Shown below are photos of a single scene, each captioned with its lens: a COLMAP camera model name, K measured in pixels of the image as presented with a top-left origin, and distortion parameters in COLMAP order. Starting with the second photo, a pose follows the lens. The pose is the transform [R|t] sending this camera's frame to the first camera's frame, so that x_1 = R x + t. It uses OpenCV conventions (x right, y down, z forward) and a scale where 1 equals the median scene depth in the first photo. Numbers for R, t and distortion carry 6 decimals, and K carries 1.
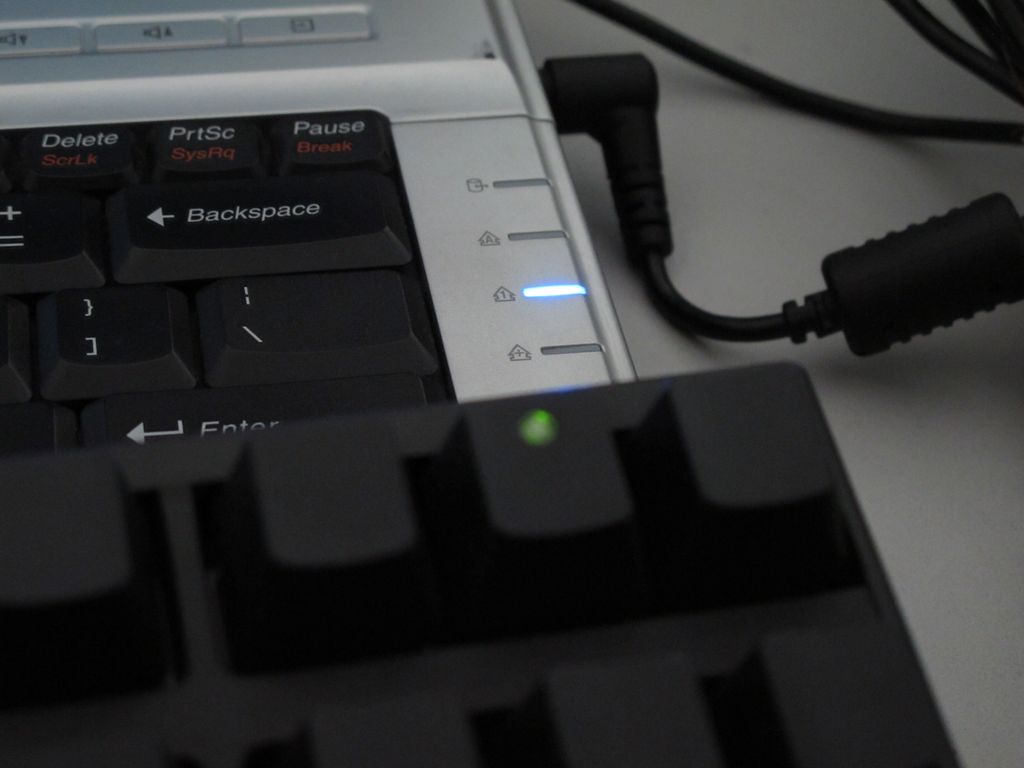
lens RADIAL K [[2249.6, 0, 514.5], [0, 2249.6, 383.7], [0, 0, 1]] dist [-0.001458, 0.000000]
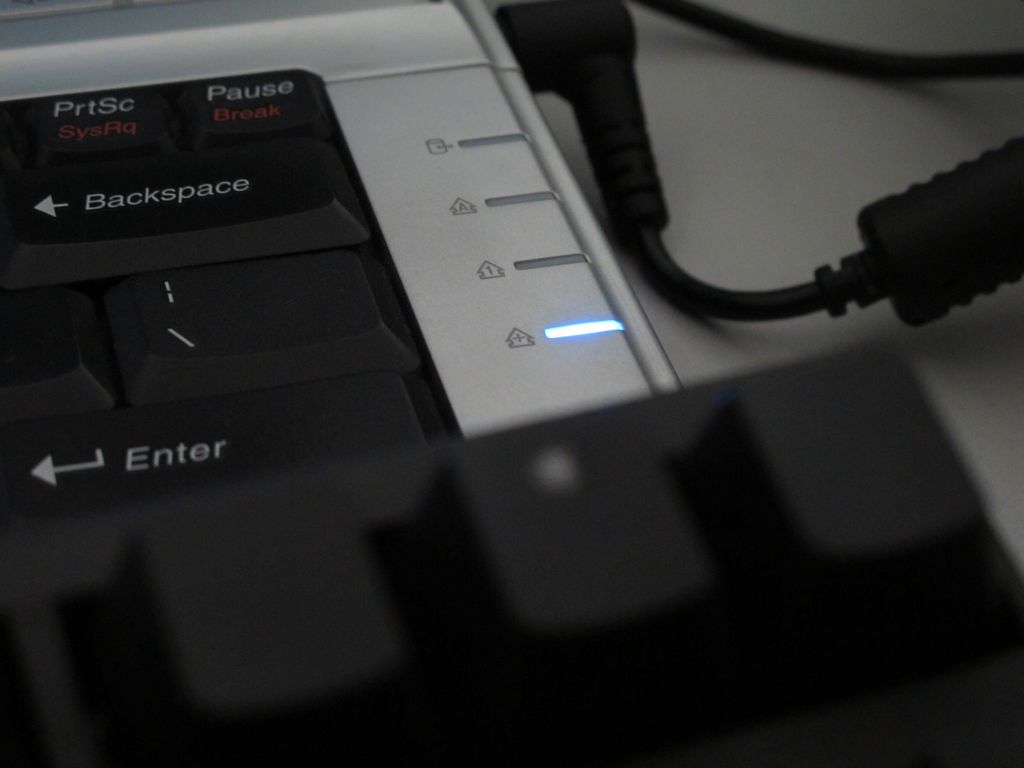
lens RADIAL K [[2249.6, 0, 508.6], [0, 2249.6, 385.3], [0, 0, 1]] dist [-0.001458, 0.000000]
pose [[0.995892, -0.070533, 0.056776, -0.043707], [0.072375, 0.996893, -0.031073, 0.025024], [-0.054407, 0.035055, 0.997903, 0.188690]]
